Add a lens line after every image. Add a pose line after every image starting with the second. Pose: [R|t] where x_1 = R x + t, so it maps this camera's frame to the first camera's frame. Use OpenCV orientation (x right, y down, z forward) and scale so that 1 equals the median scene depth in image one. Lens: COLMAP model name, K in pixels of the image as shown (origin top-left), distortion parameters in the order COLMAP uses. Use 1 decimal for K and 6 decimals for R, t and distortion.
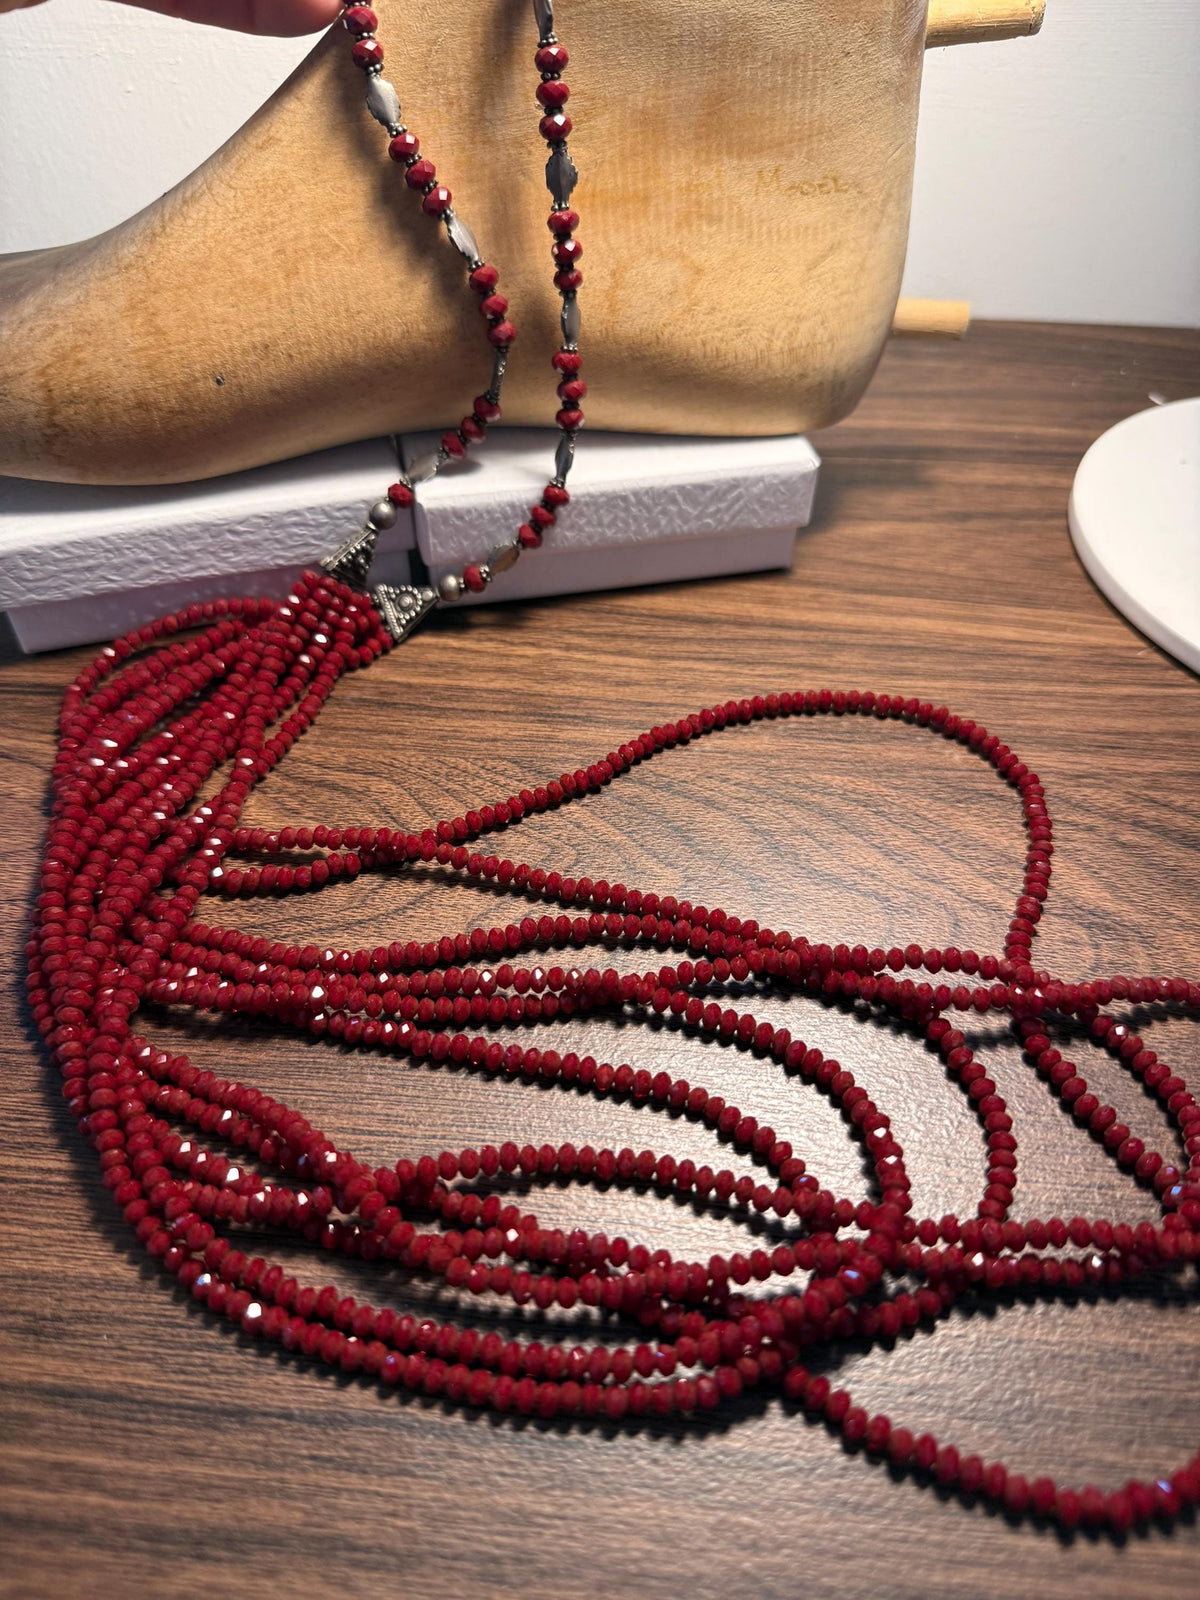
lens RADIAL K [[1190.5, 0, 604.3], [0, 1190.5, 790.0], [0, 0, 1]] dist [-0.003000, 0.000831]
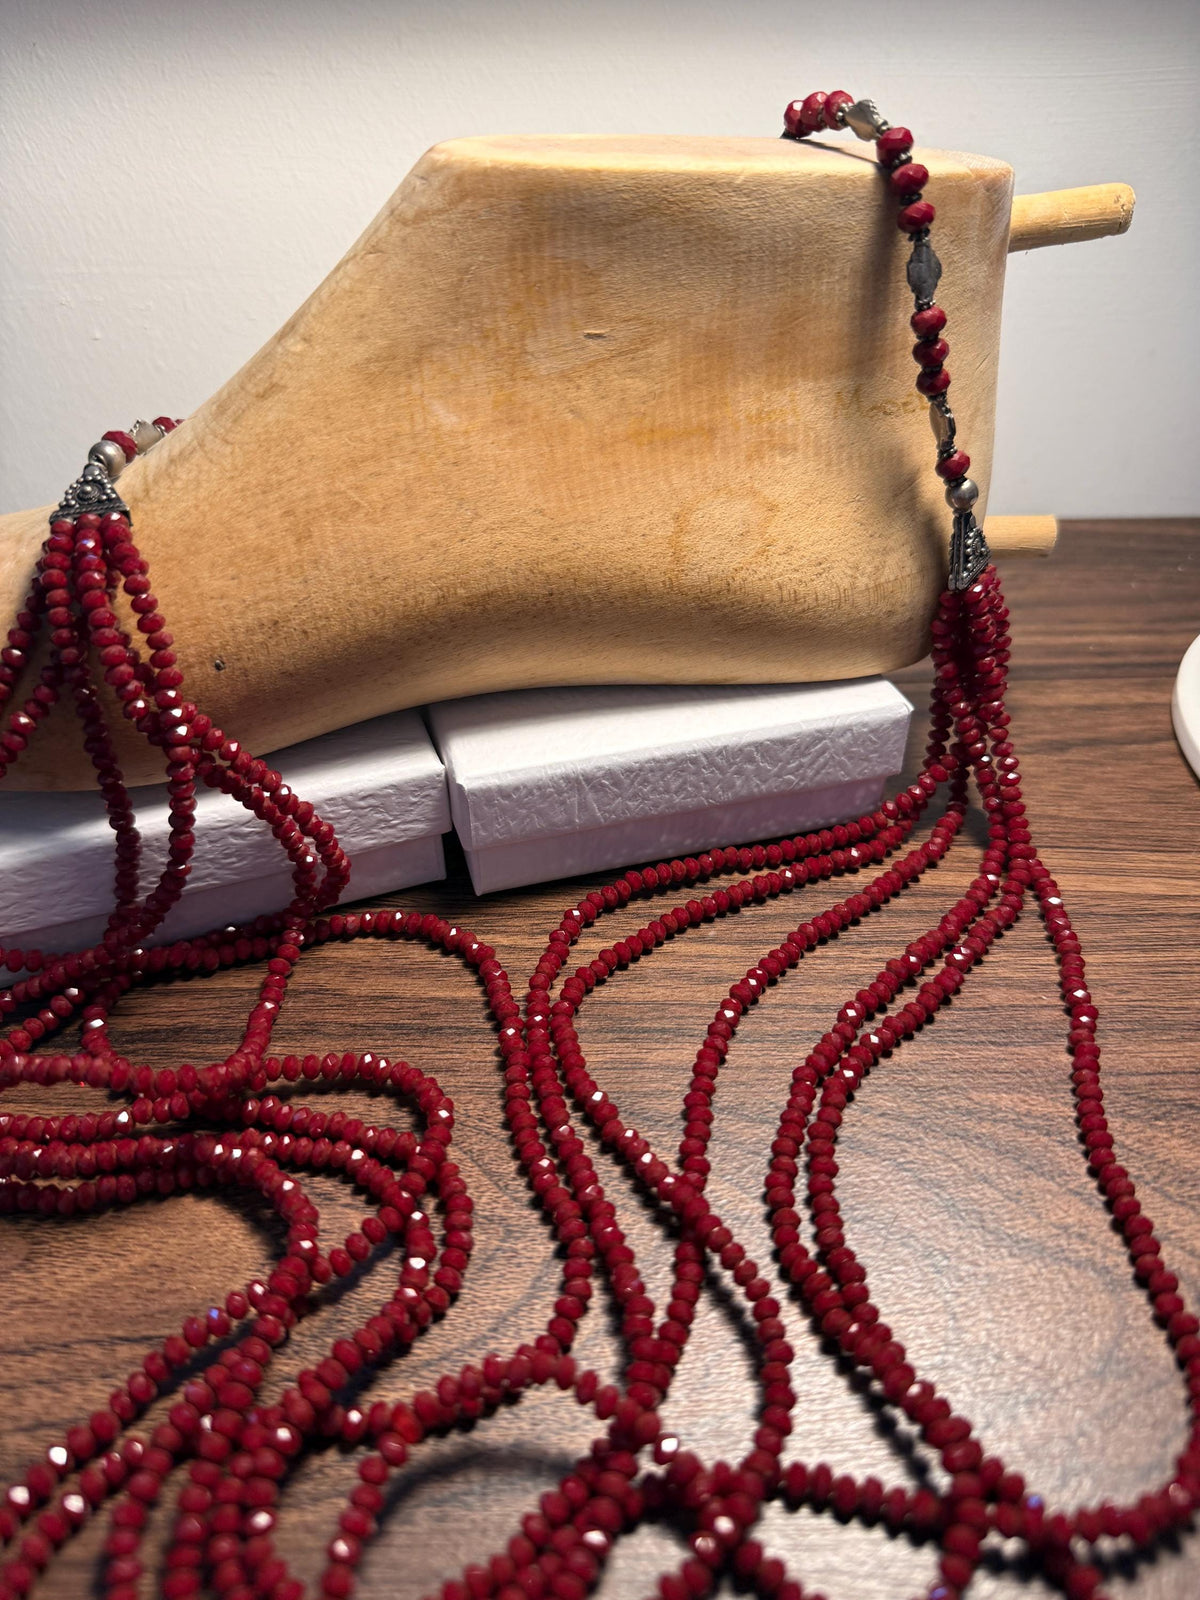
lens RADIAL K [[1190.5, 0, 600.7], [0, 1190.5, 805.5], [0, 0, 1]] dist [-0.003000, 0.000831]
pose [[0.997499, -0.062879, 0.032295, -0.084066], [0.066686, 0.988613, -0.134894, -0.108398], [-0.023445, 0.136710, 0.990334, 0.171145]]
